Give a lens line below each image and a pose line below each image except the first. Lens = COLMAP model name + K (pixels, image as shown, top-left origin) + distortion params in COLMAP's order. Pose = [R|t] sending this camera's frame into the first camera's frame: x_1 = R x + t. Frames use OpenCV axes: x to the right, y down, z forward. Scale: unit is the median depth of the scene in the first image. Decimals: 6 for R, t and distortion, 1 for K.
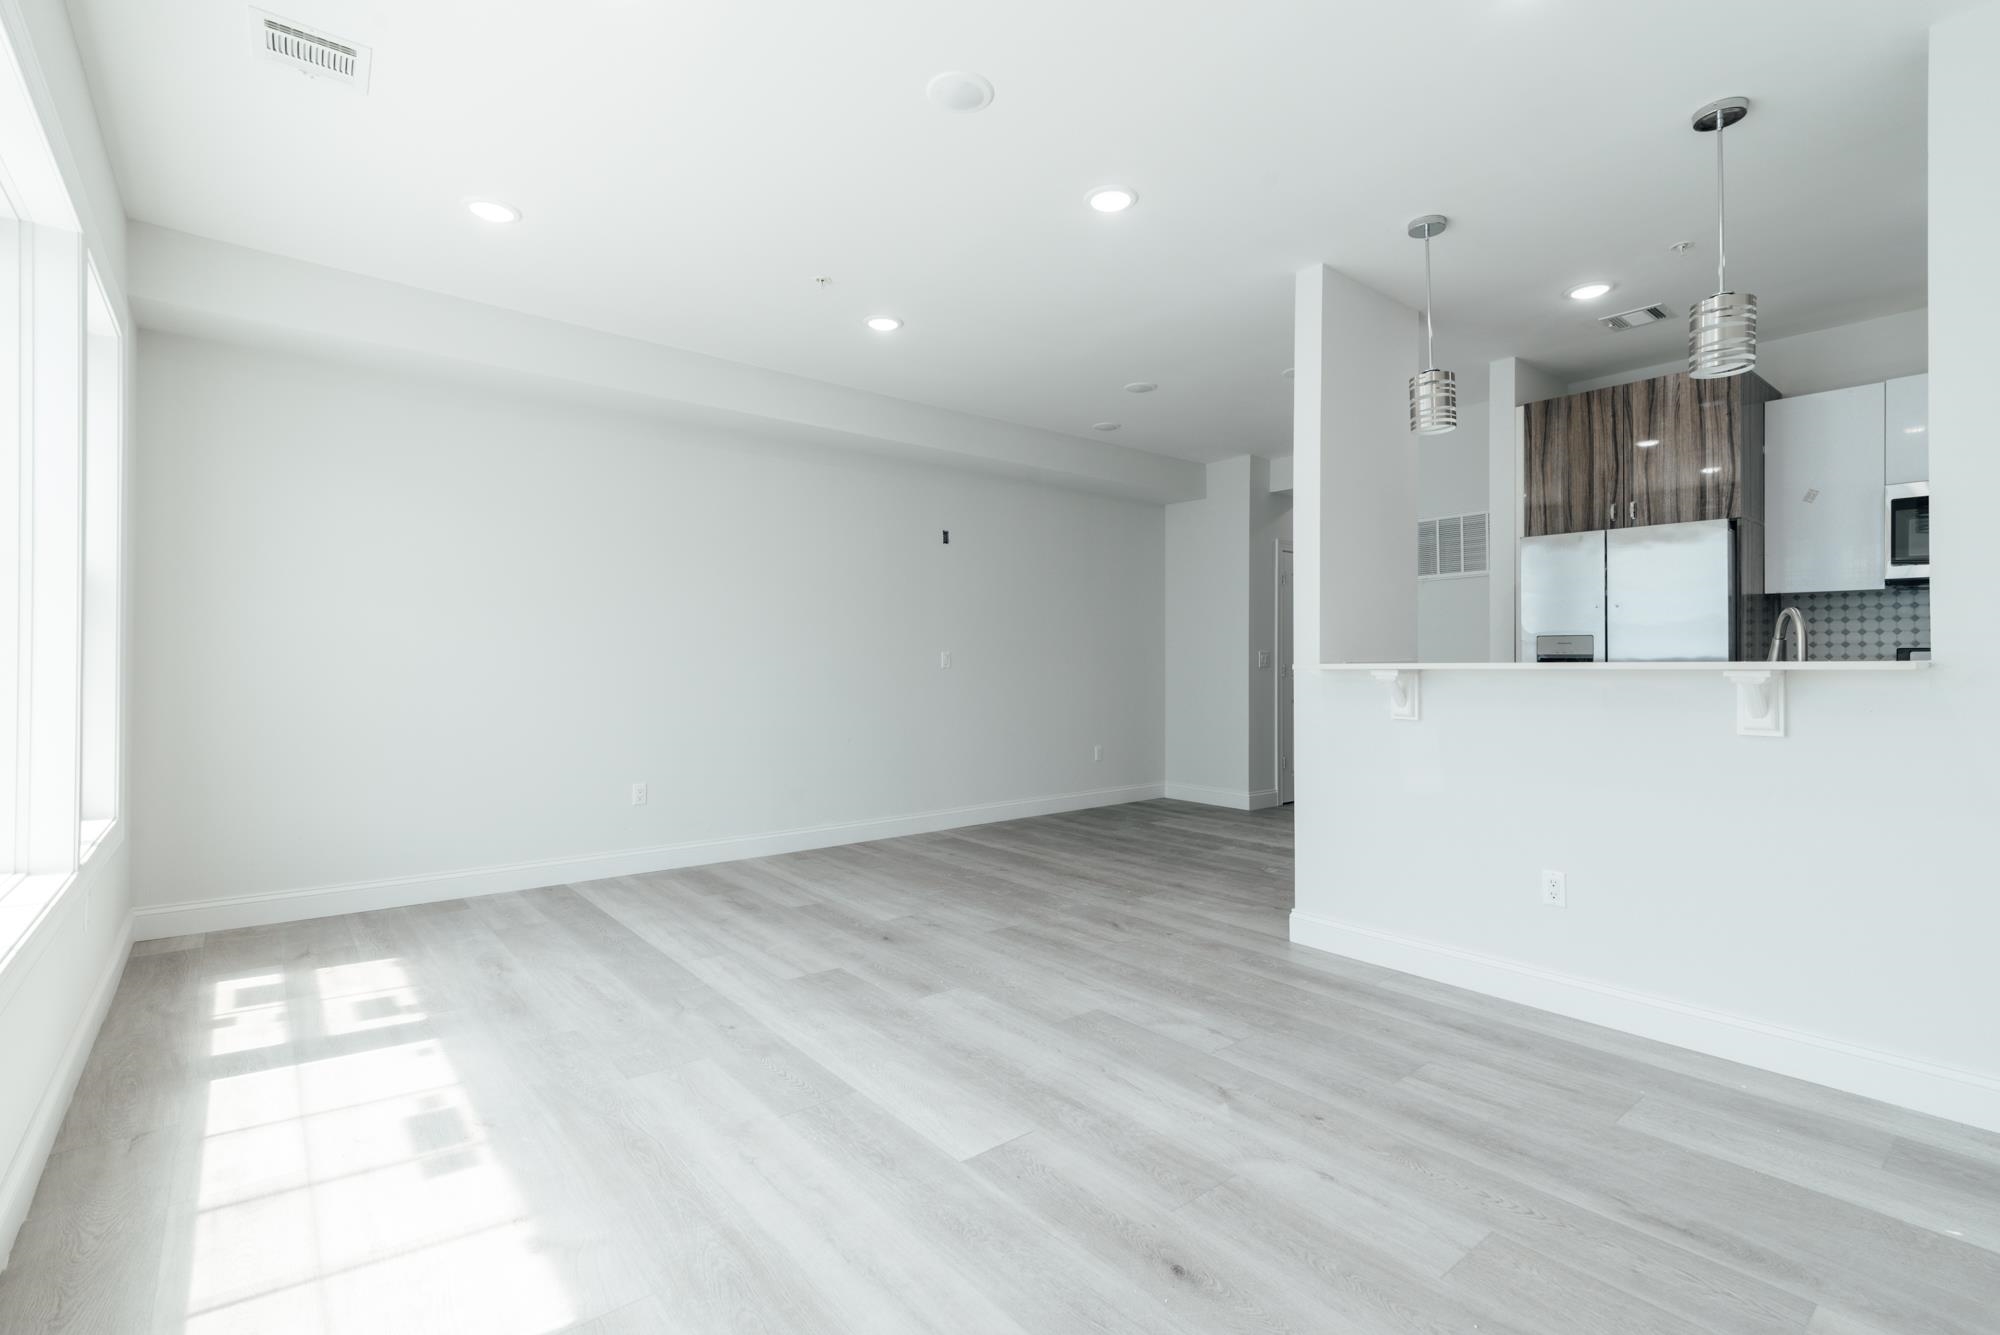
lens RADIAL K [[915.6, 0, 1002.2], [0, 915.6, 639.0], [0, 0, 1]] dist [0.014036, -0.001246]
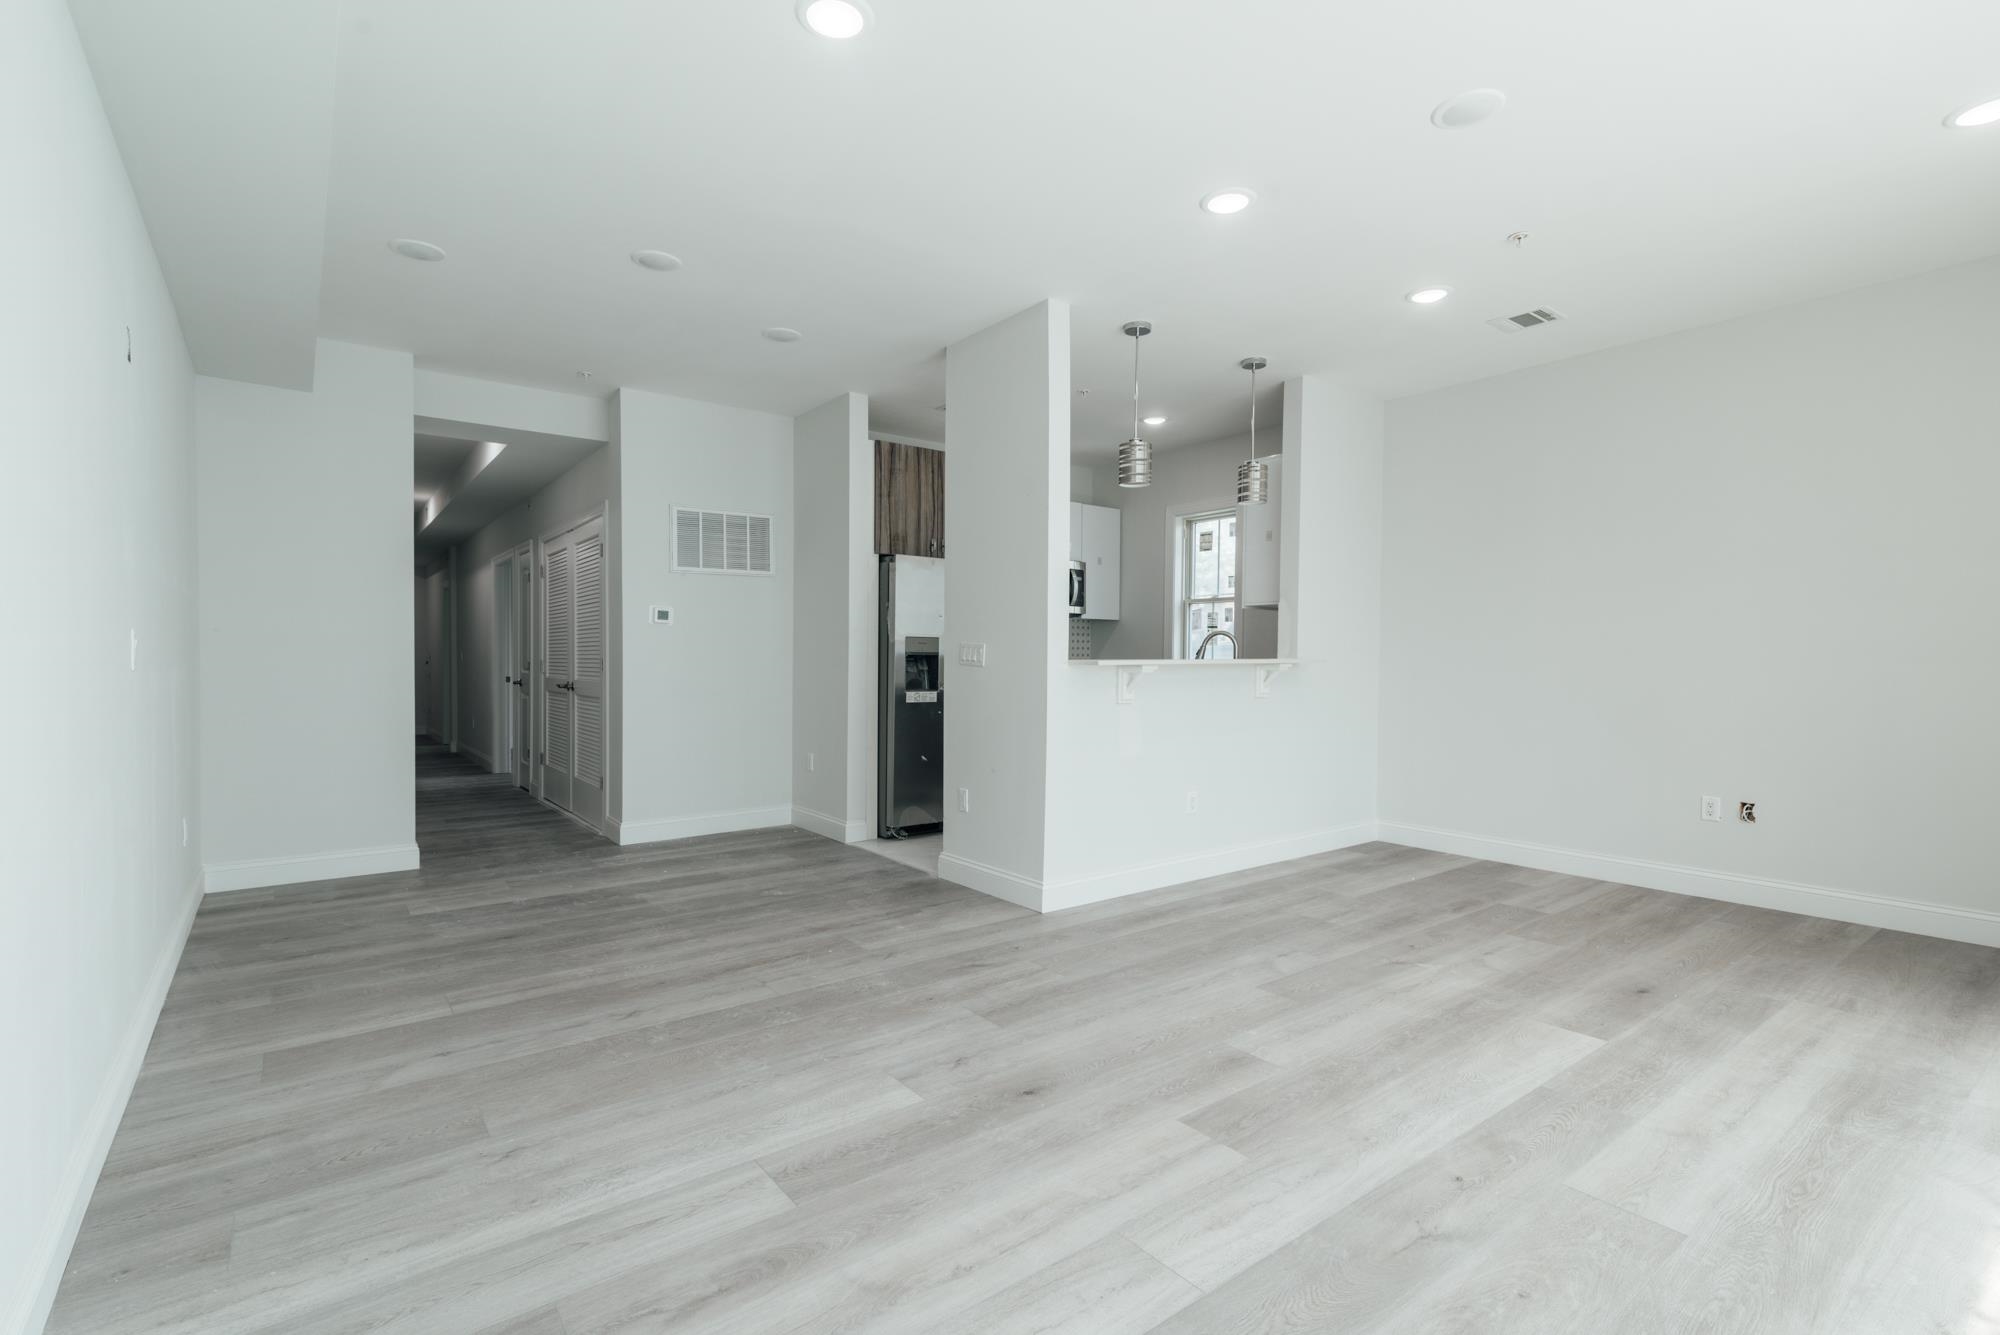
lens RADIAL K [[963.6, 0, 912.0], [0, 963.6, 671.7], [0, 0, 1]] dist [0.017934, -0.002469]
pose [[0.039945, -0.015390, 0.999083, -0.986720], [-0.028413, 0.999460, 0.016532, 0.030875], [-0.998798, -0.029048, 0.039486, 1.314831]]
